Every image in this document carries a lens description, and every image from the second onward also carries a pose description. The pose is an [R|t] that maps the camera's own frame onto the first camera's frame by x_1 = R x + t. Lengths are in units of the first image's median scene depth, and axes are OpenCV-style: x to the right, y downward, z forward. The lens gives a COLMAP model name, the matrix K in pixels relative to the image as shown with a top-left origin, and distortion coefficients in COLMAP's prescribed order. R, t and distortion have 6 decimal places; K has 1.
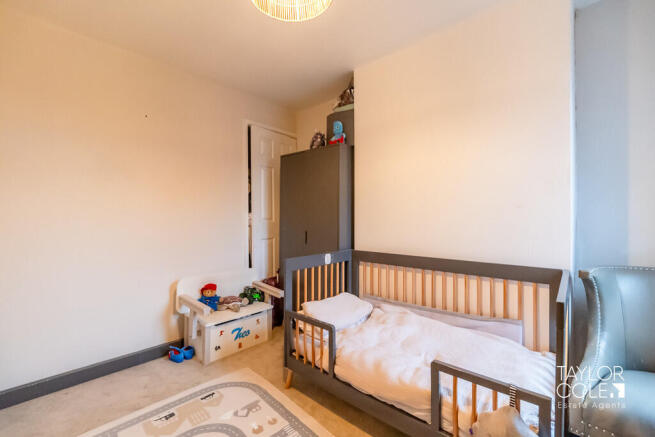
lens RADIAL K [[286.0, 0, 326.7], [0, 286.0, 216.2], [0, 0, 1]] dist [-0.000904, -0.000423]
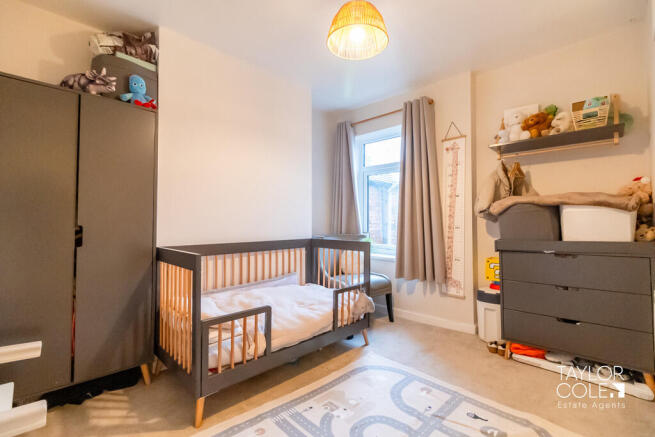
lens RADIAL K [[286.0, 0, 326.6], [0, 286.0, 218.1], [0, 0, 1]] dist [-0.000904, -0.000423]
pose [[0.066842, 0.015510, 0.997643, -0.979657], [0.004430, 0.999865, -0.015841, 0.074678], [-0.997754, 0.005478, 0.066765, 0.681783]]
